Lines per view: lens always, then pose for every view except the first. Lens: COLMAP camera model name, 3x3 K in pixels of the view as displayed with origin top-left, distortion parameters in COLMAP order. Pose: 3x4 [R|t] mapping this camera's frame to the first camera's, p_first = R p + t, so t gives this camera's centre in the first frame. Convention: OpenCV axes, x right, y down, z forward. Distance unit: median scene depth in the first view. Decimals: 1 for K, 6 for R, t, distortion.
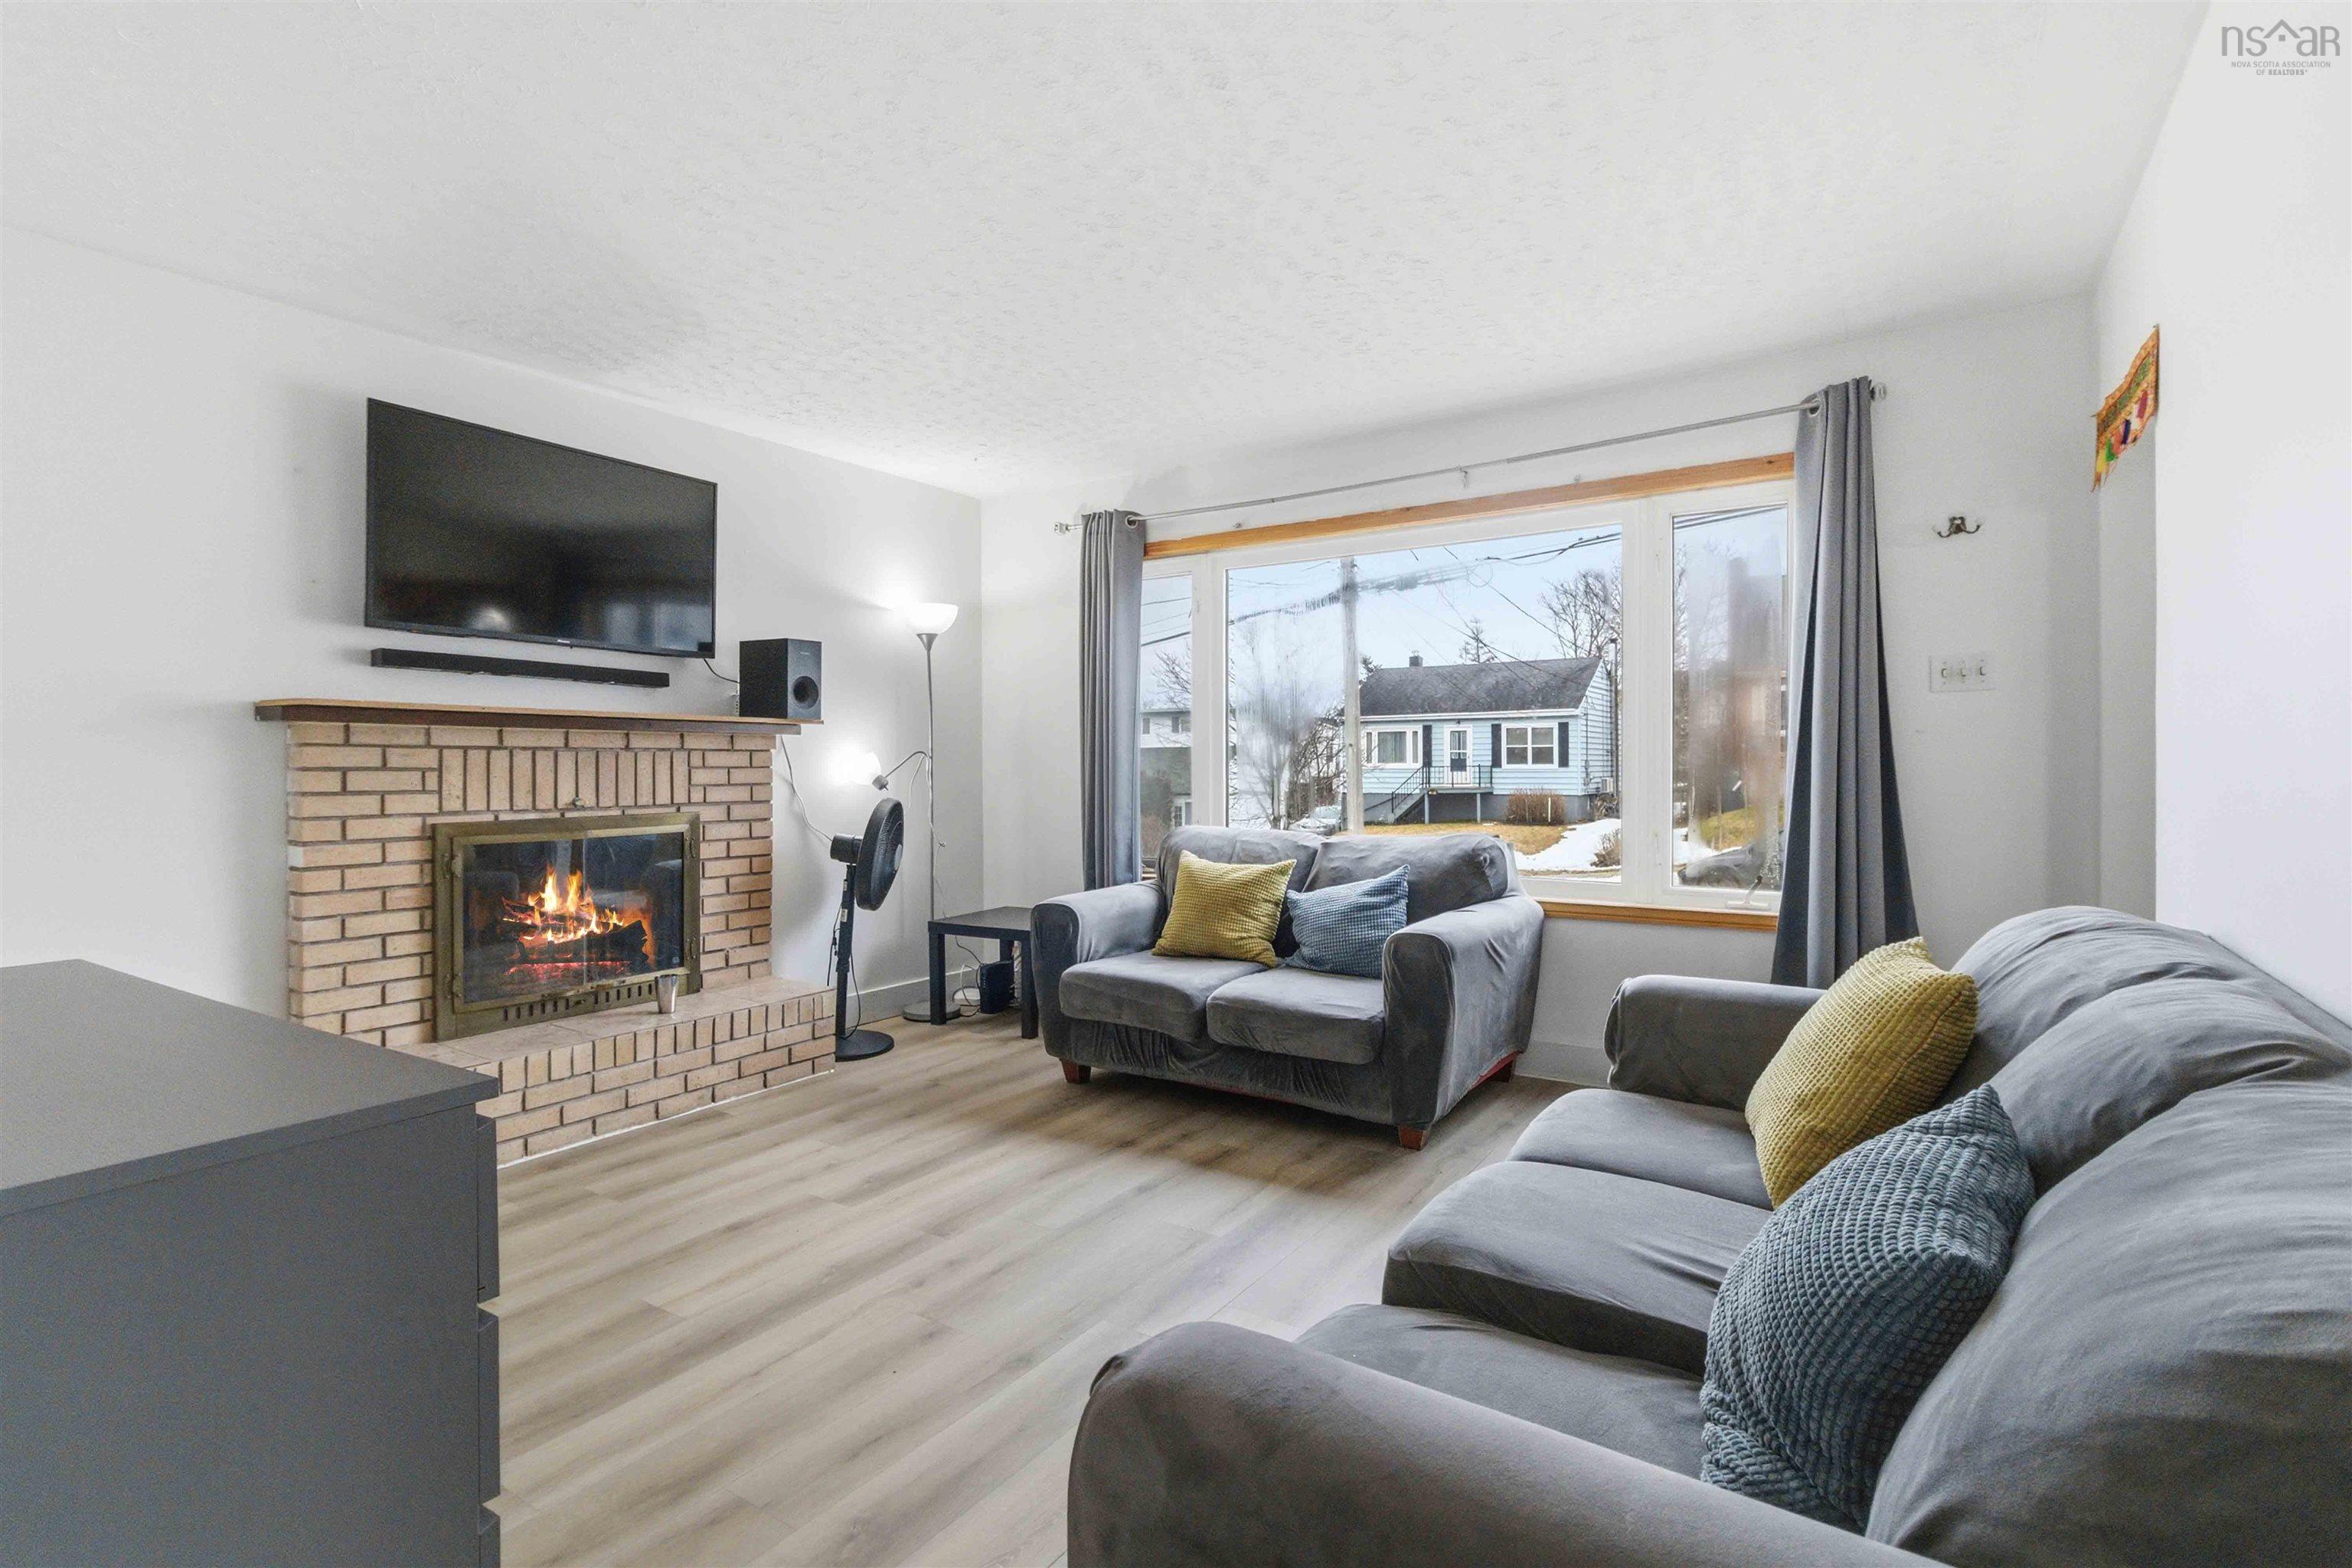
lens RADIAL K [[1115.5, 0, 1160.9], [0, 1115.5, 750.6], [0, 0, 1]] dist [0.002962, 0.000774]
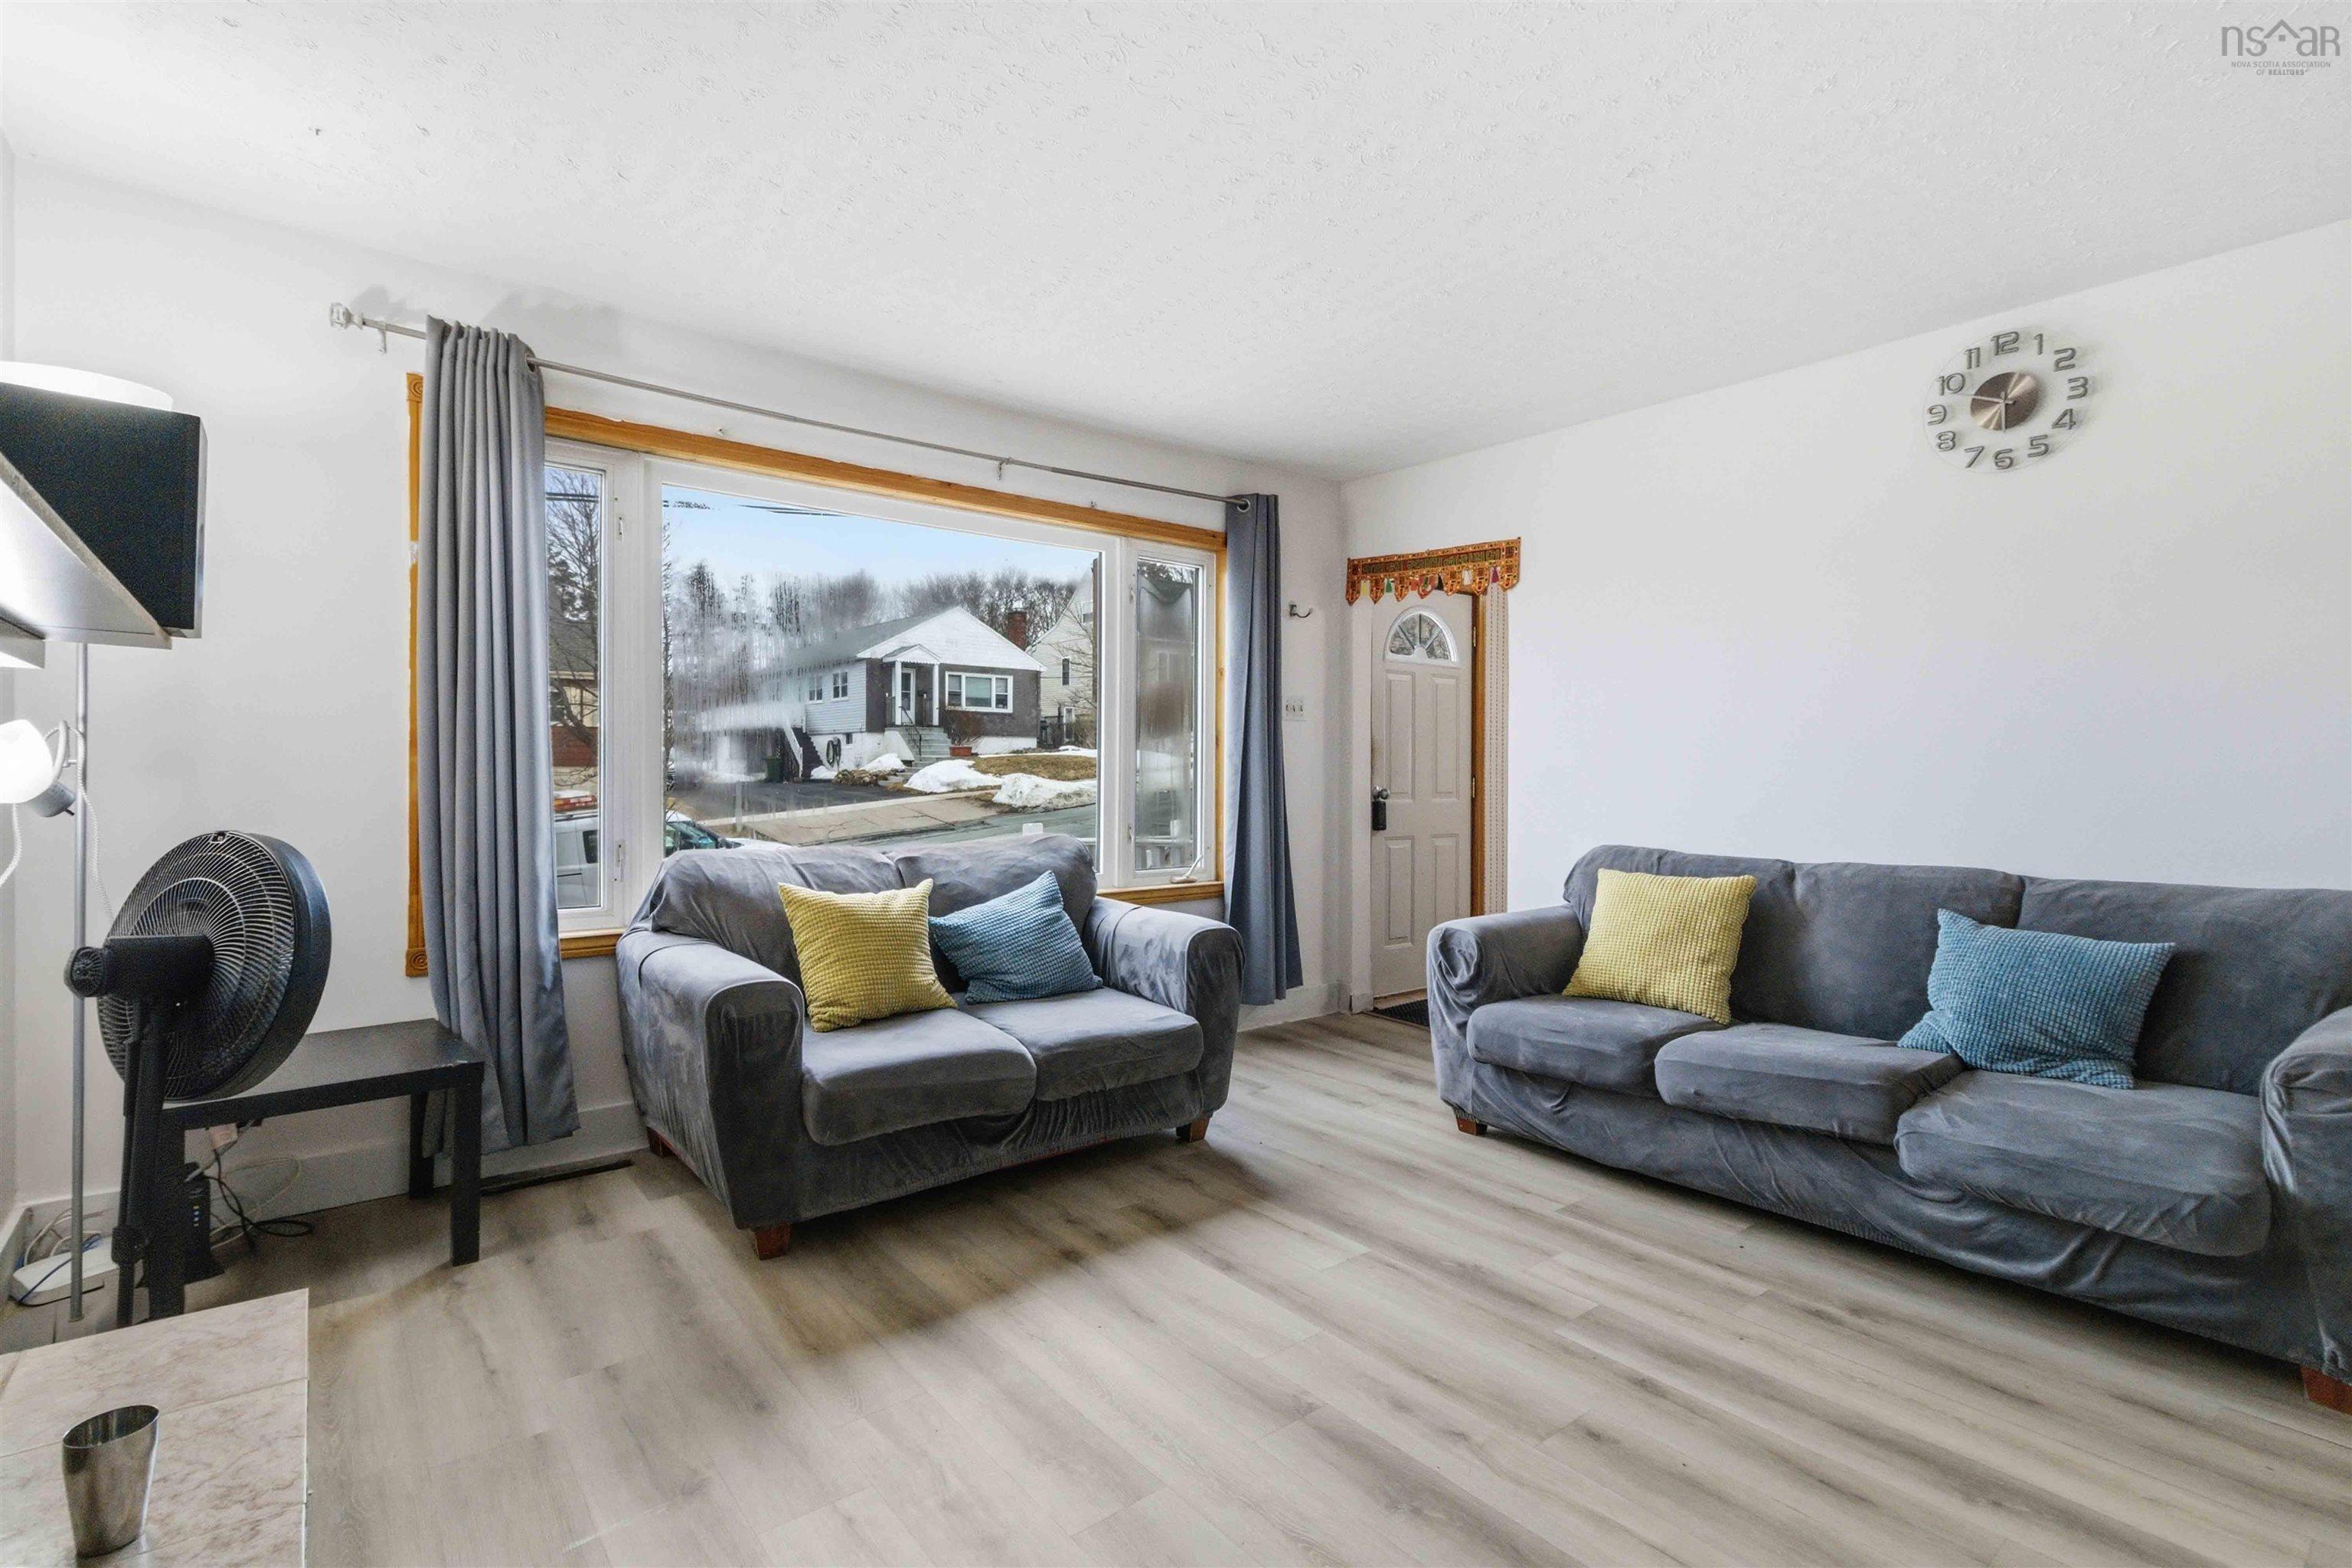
lens RADIAL K [[1115.5, 0, 1160.9], [0, 1115.5, 750.6], [0, 0, 1]] dist [0.002962, 0.000774]
pose [[0.288865, 0.009311, 0.957325, -0.743498], [-0.031454, 0.999505, -0.000230, -0.004981], [-0.956853, -0.030045, 0.289015, 0.699050]]
